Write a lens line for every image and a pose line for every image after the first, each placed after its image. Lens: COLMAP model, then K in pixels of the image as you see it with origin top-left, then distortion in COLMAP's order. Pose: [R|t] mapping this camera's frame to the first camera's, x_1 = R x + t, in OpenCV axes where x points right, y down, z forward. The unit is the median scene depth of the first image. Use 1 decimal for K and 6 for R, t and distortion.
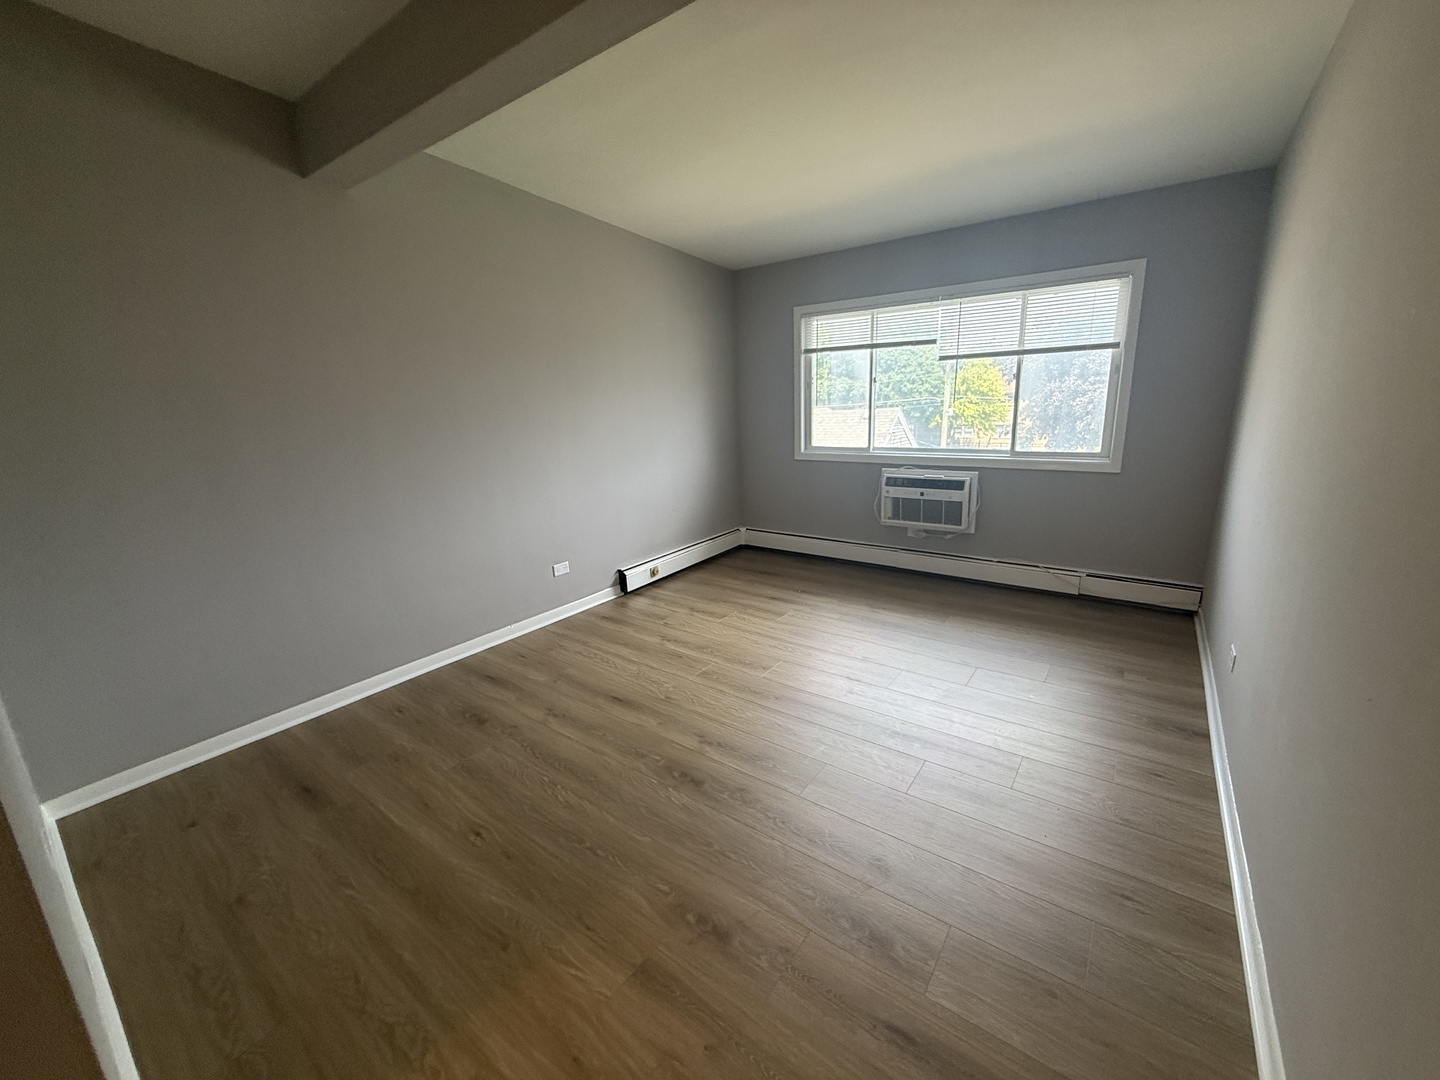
lens RADIAL K [[574.9, 0, 717.1], [0, 574.9, 539.6], [0, 0, 1]] dist [-0.001970, -0.000059]
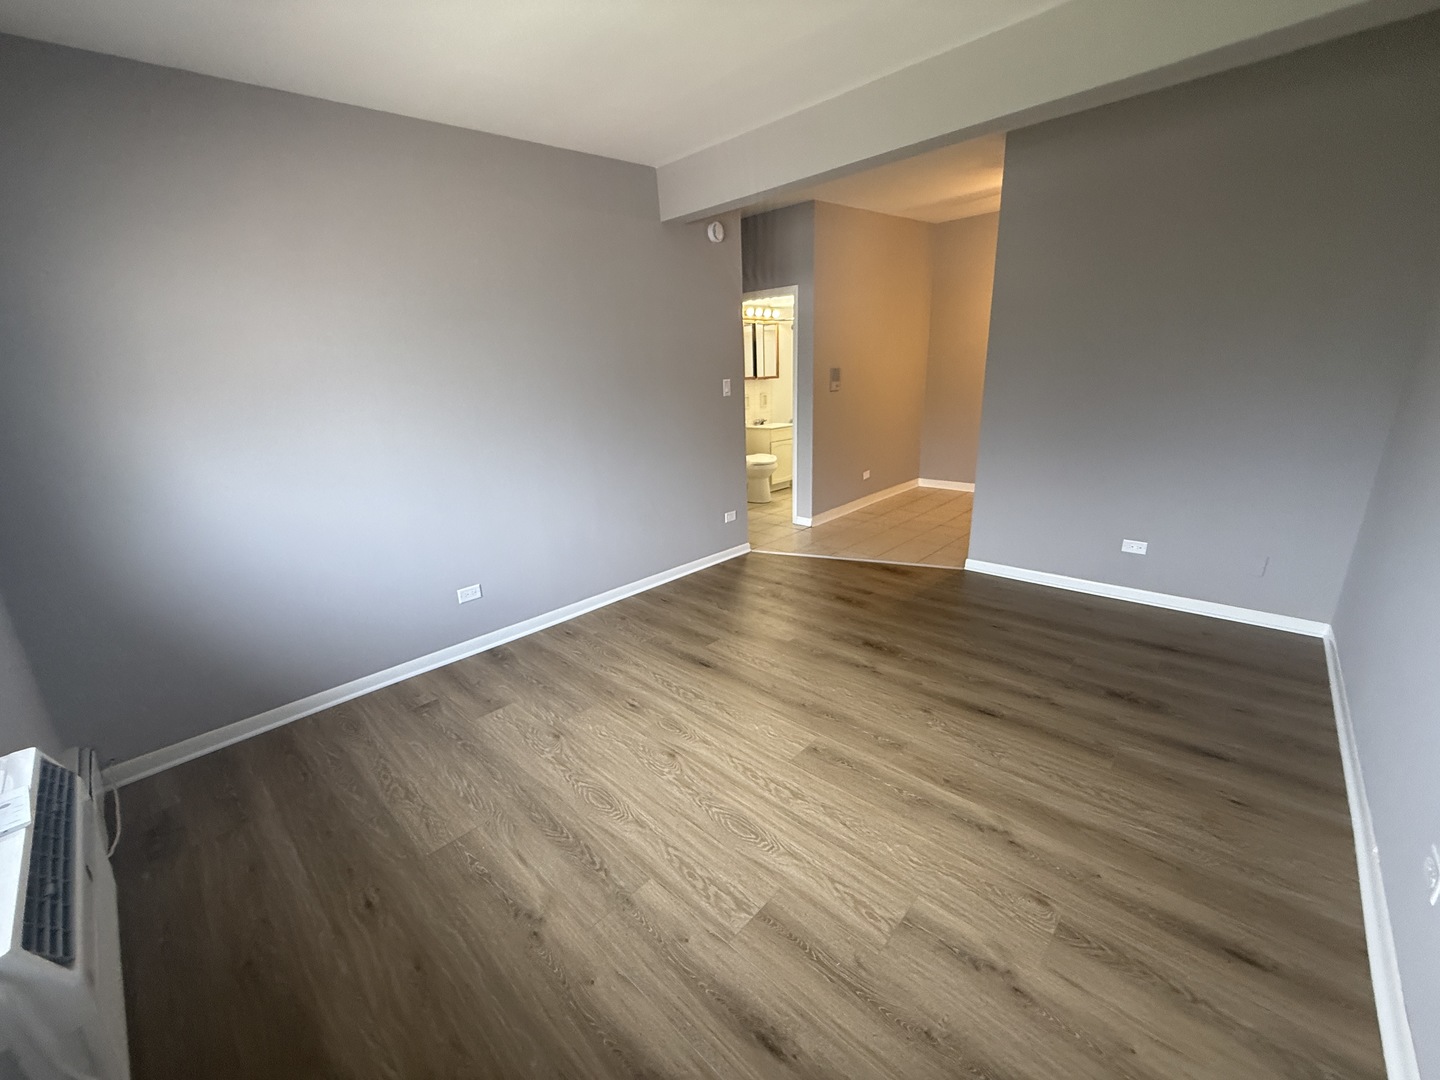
lens RADIAL K [[573.3, 0, 717.0], [0, 573.3, 539.5], [0, 0, 1]] dist [-0.001271, -0.000233]
pose [[-0.991699, 0.035947, 0.123452, 0.096861], [0.093296, 0.861857, 0.498496, -0.349646], [-0.088479, 0.505876, -0.858056, 1.358071]]
